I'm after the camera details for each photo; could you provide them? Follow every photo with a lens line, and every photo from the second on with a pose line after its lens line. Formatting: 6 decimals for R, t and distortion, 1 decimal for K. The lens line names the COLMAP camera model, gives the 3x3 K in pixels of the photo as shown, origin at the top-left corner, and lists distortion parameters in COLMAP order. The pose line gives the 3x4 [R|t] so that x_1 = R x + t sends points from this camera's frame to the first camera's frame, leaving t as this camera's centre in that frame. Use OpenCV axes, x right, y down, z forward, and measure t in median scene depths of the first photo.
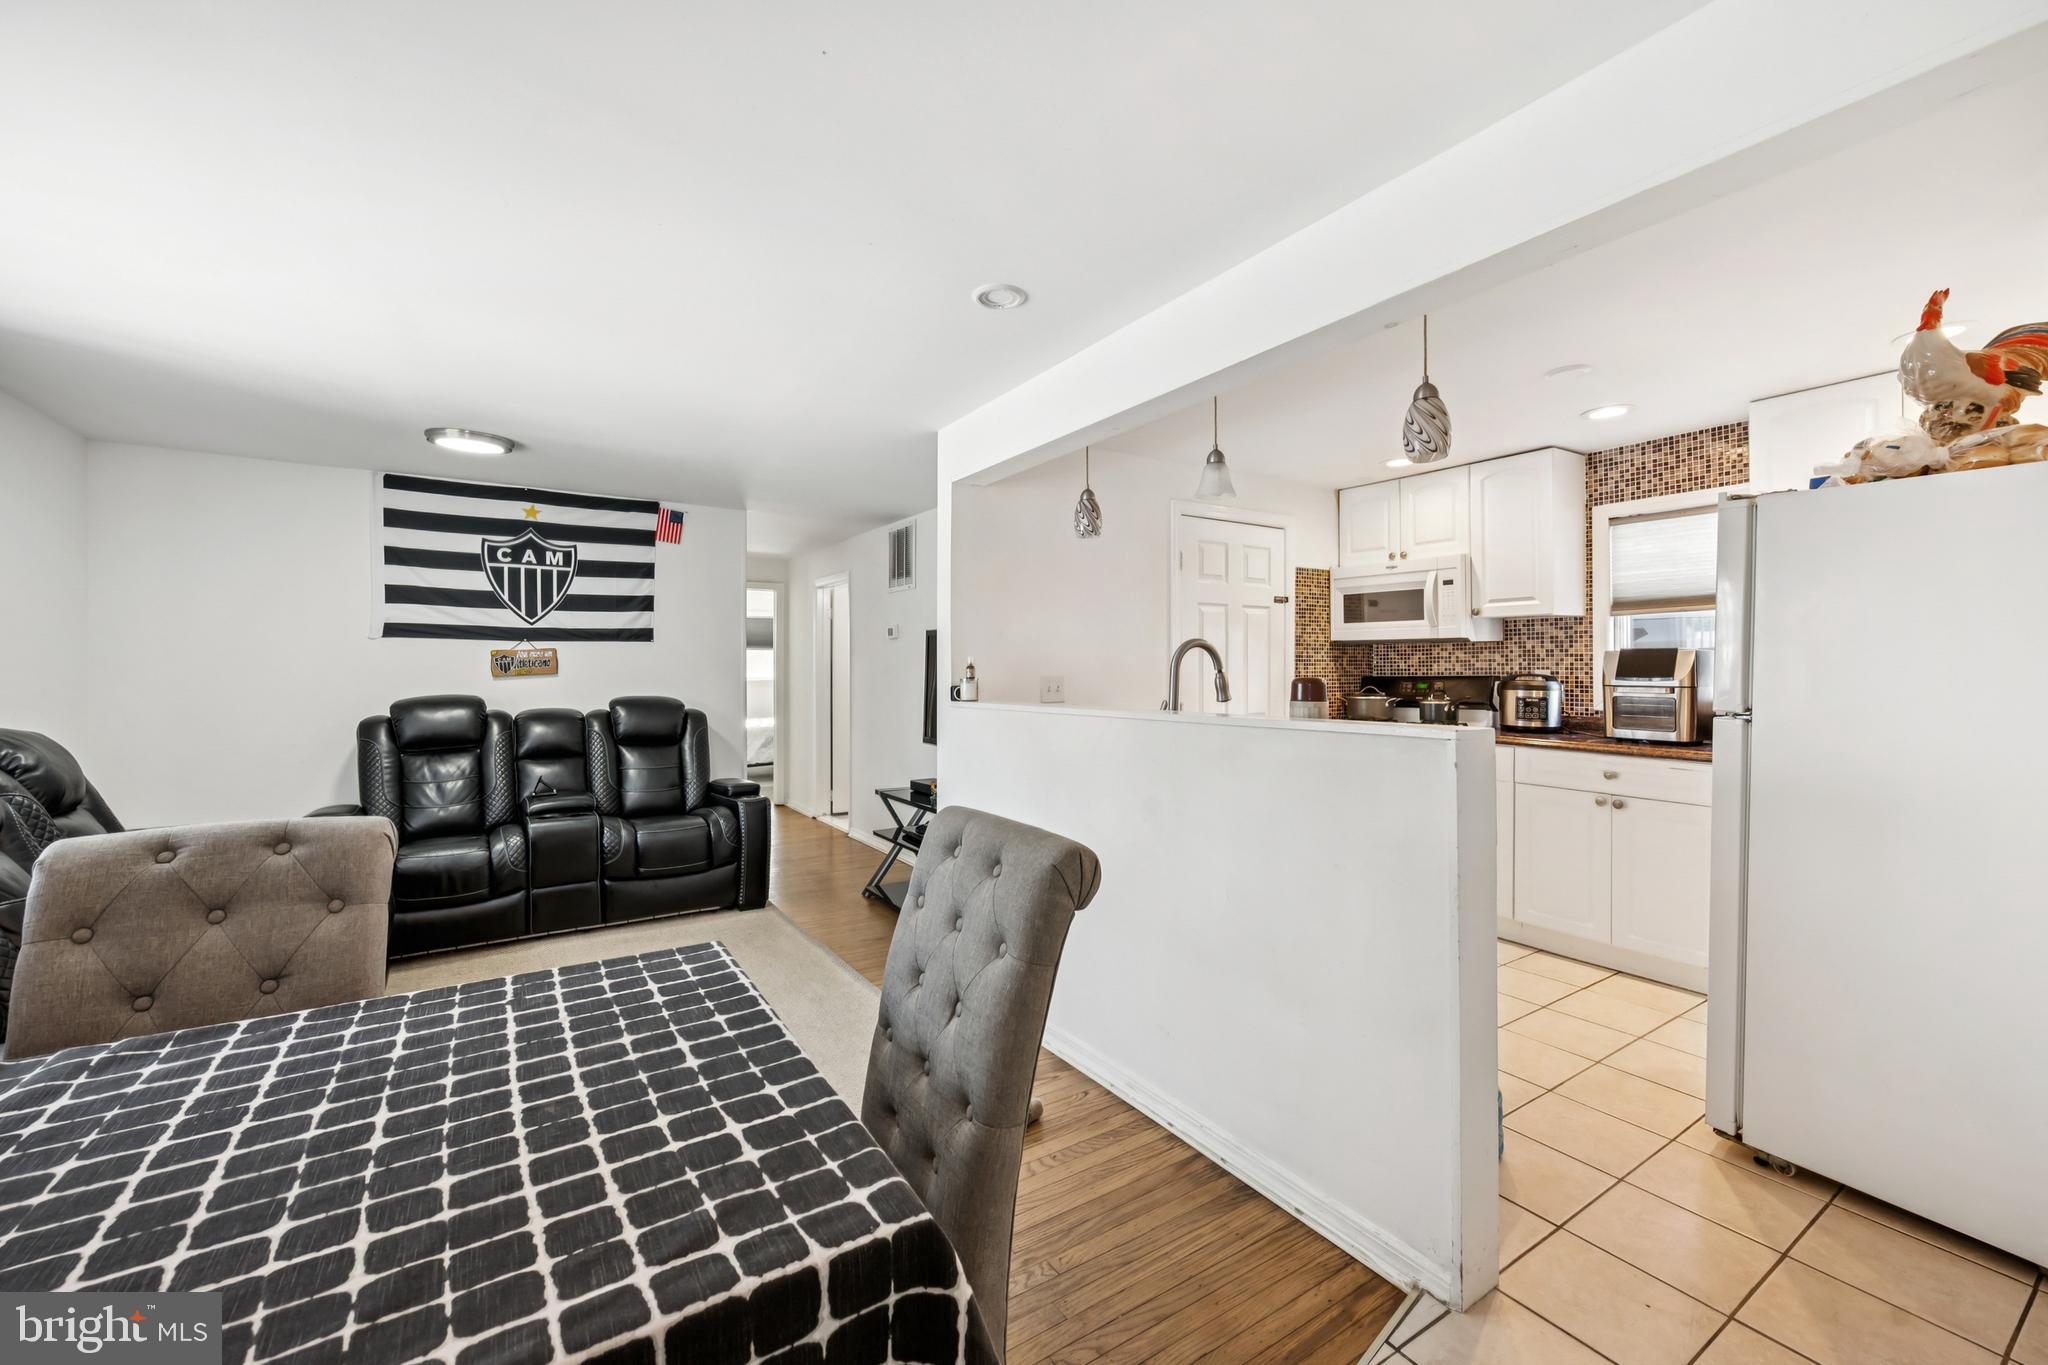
lens RADIAL K [[828.0, 0, 1033.5], [0, 828.0, 664.9], [0, 0, 1]] dist [-0.000989, -0.000122]
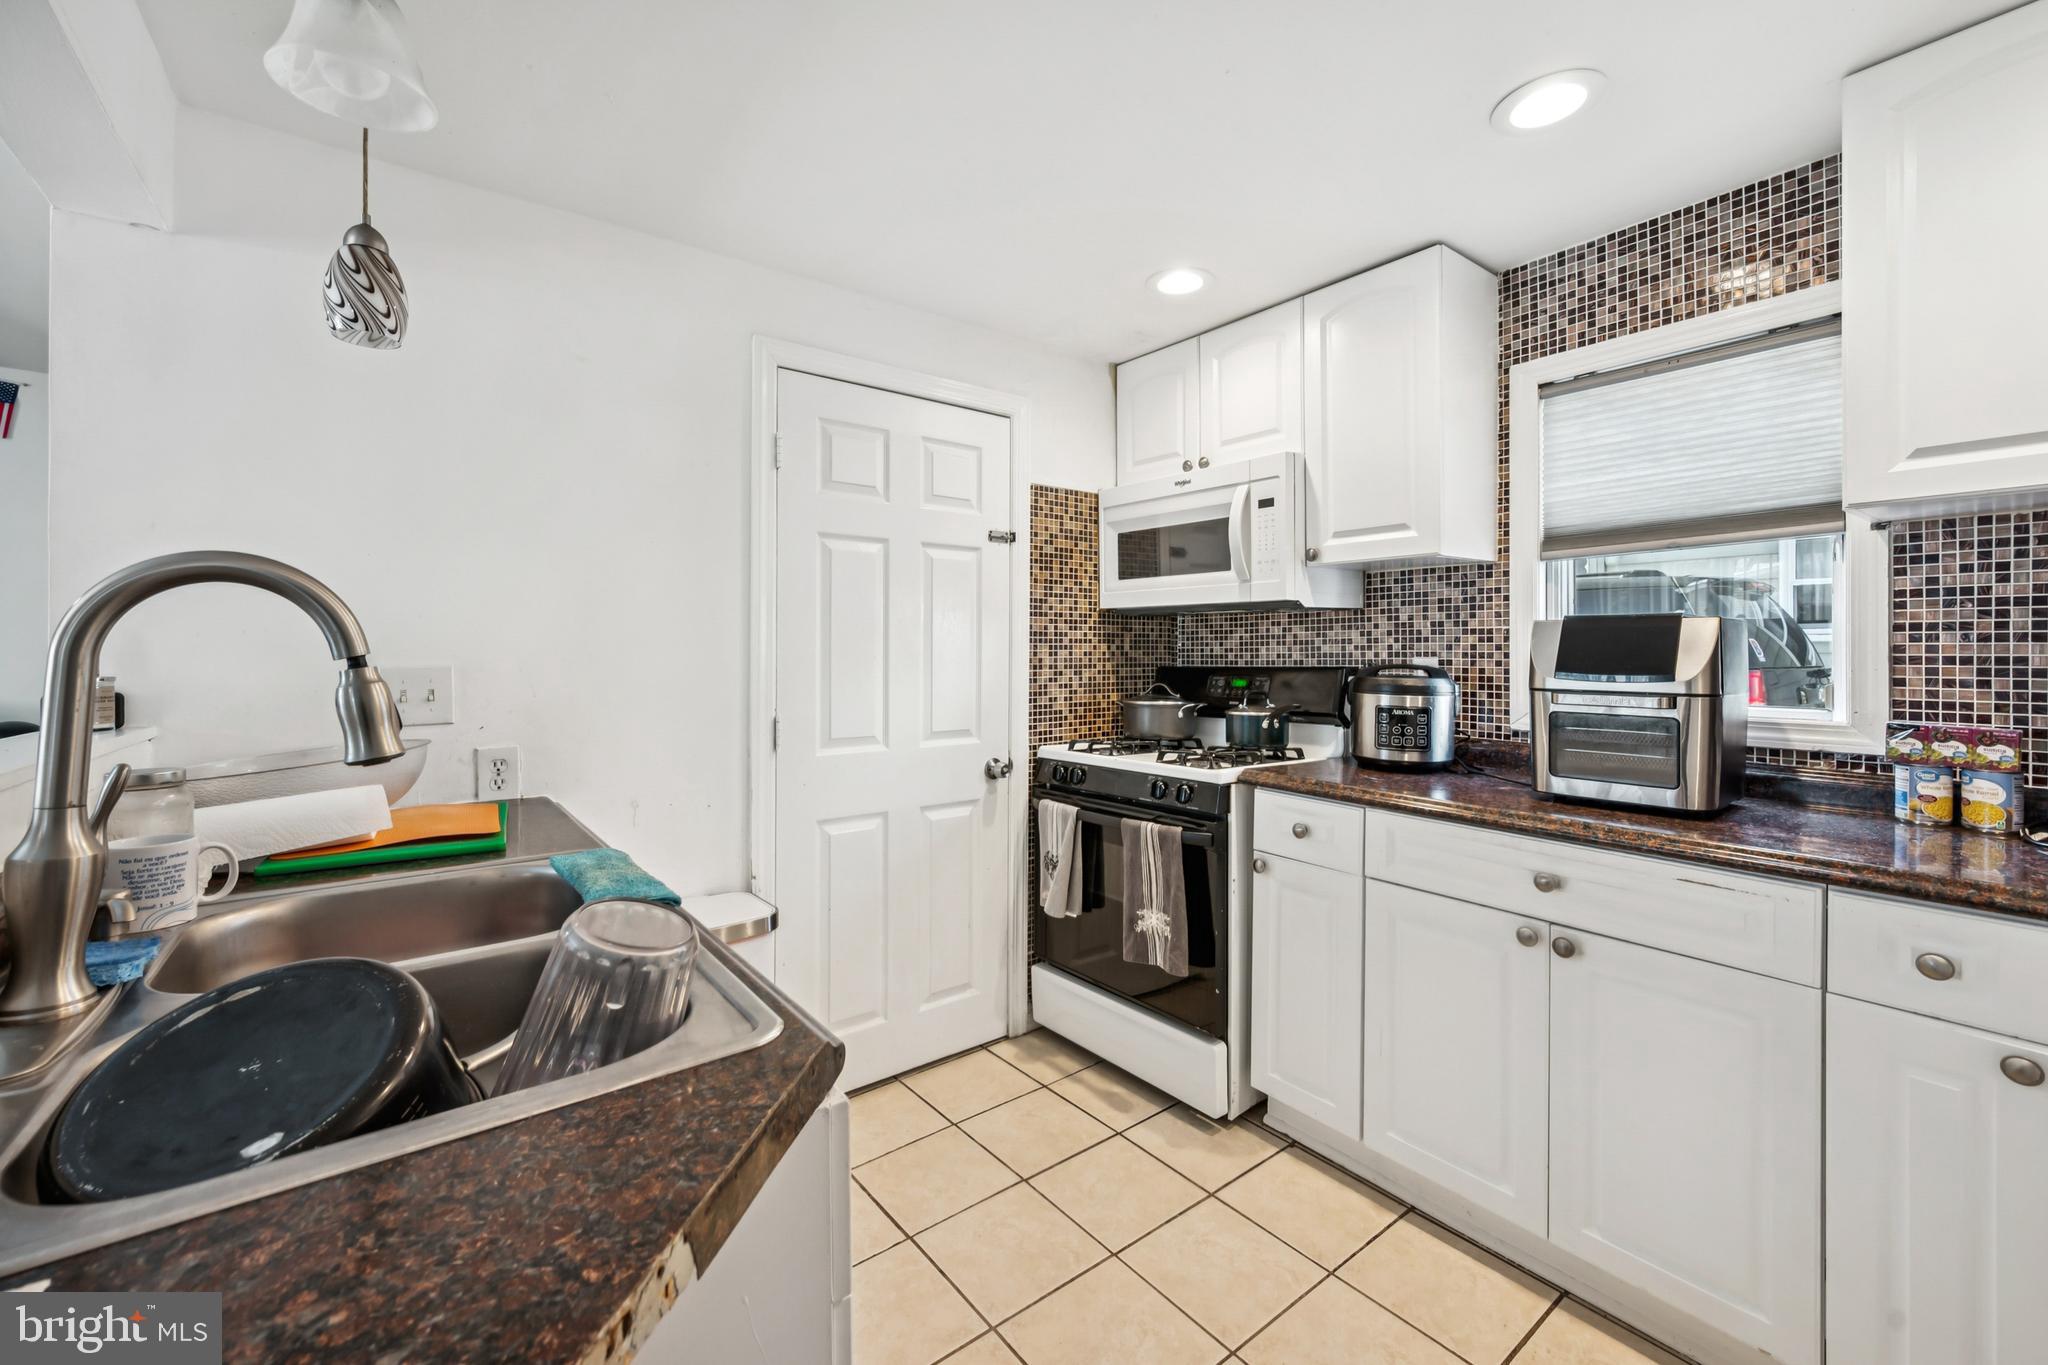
lens RADIAL K [[834.8, 0, 1026.1], [0, 834.8, 654.6], [0, 0, 1]] dist [0.000234, 0.000001]
pose [[0.996868, 0.001506, 0.079070, 0.291711], [-0.002042, 0.999975, 0.006696, 0.000792], [-0.079058, -0.006836, 0.996847, 0.442095]]
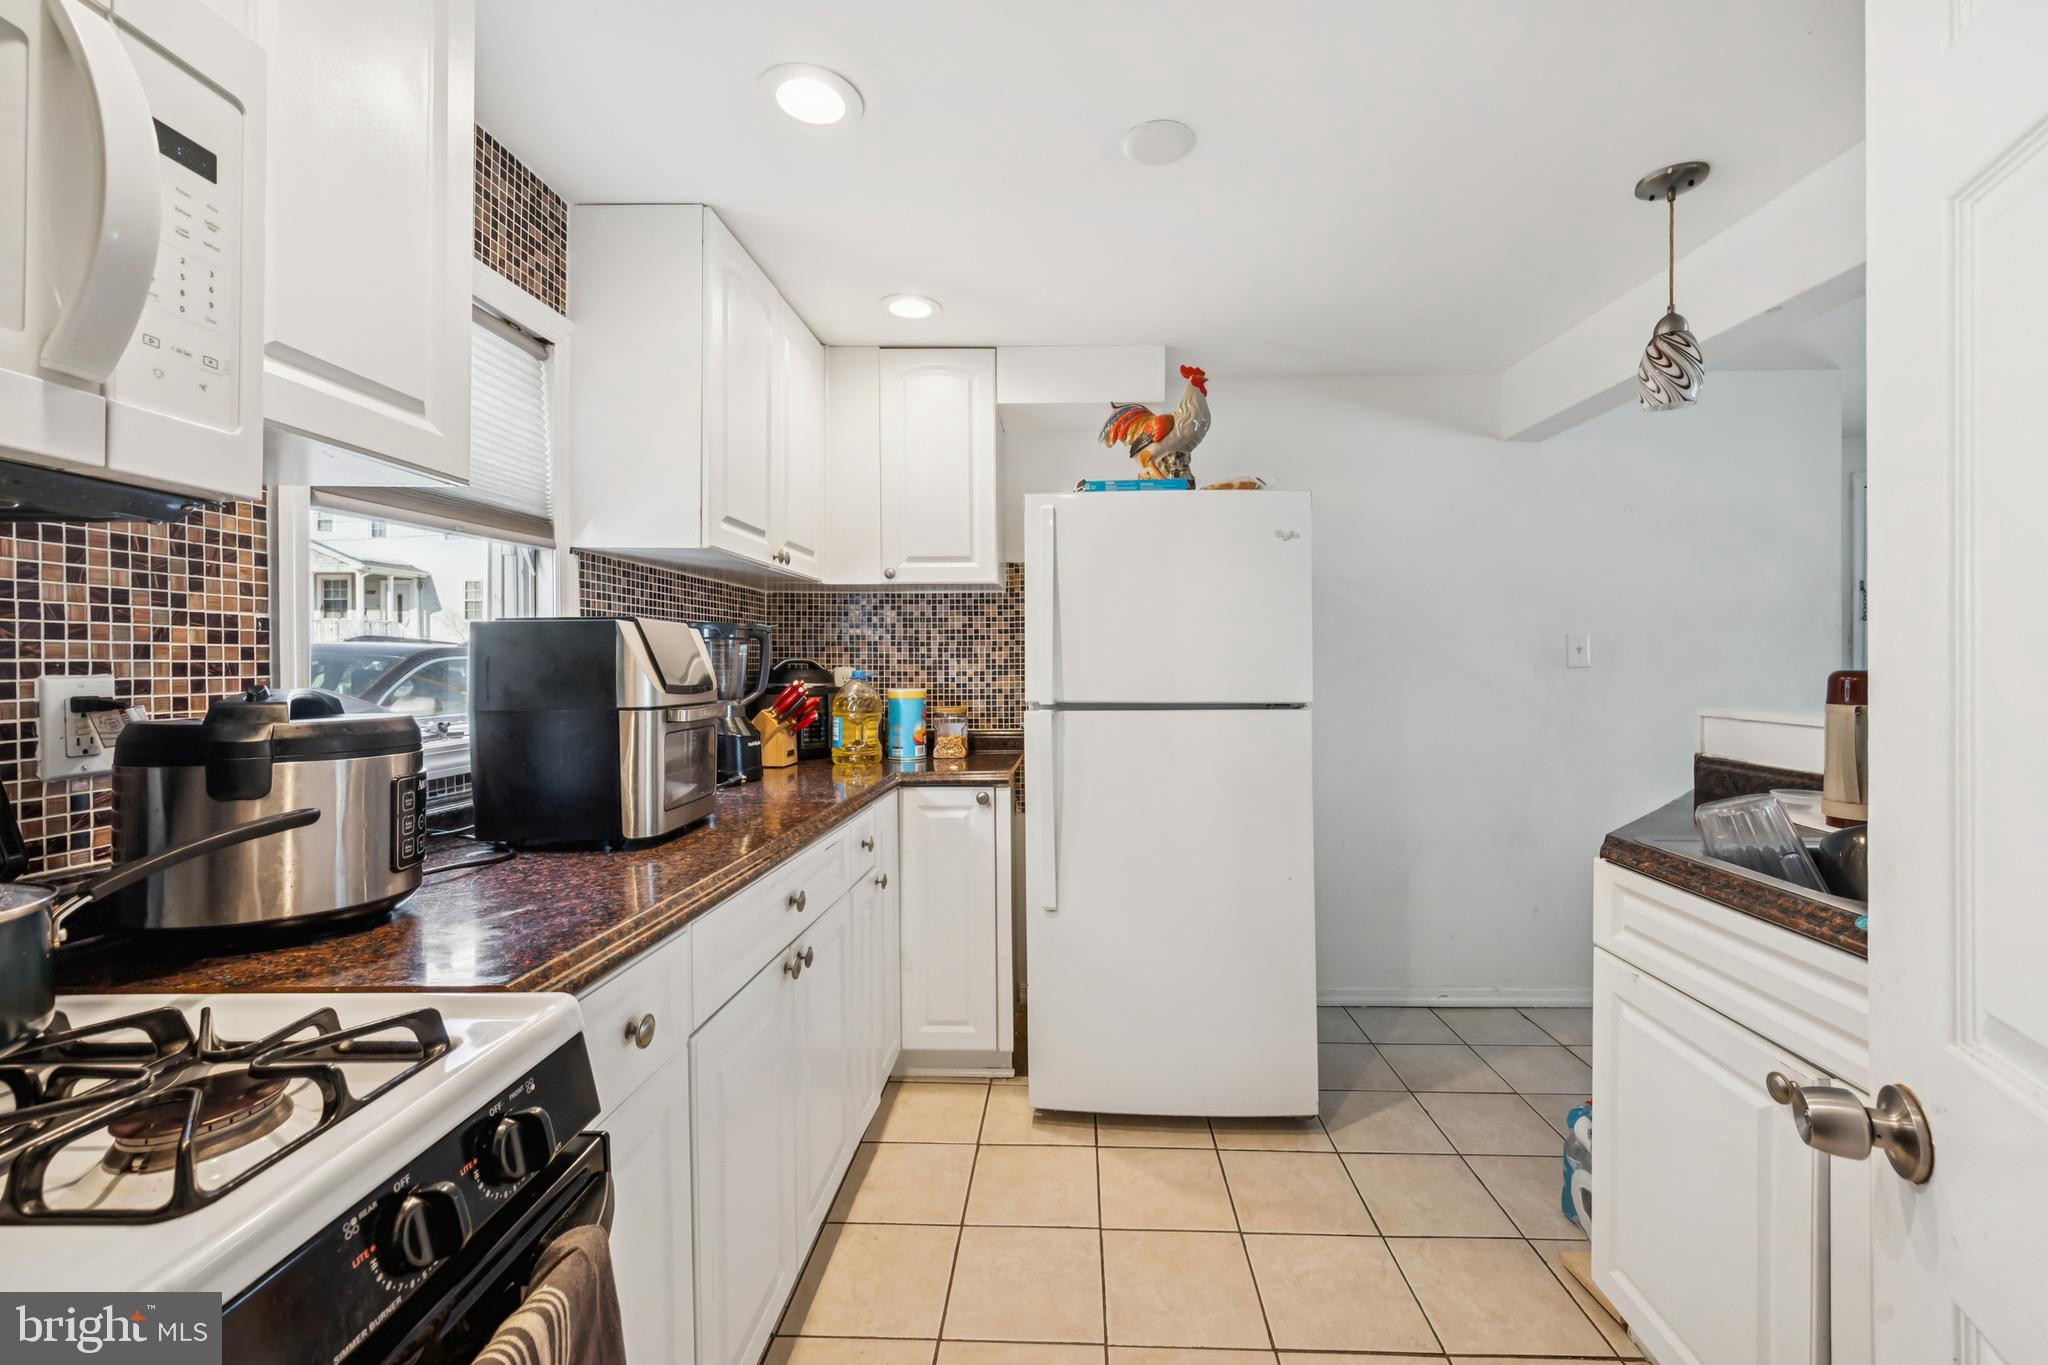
lens RADIAL K [[834.8, 0, 1026.1], [0, 834.8, 654.6], [0, 0, 1]] dist [0.000234, 0.000001]
pose [[-0.806376, 0.008697, 0.591339, 0.266507], [0.001811, 0.999923, -0.012237, 0.003432], [-0.591400, -0.008797, -0.806330, 1.034416]]
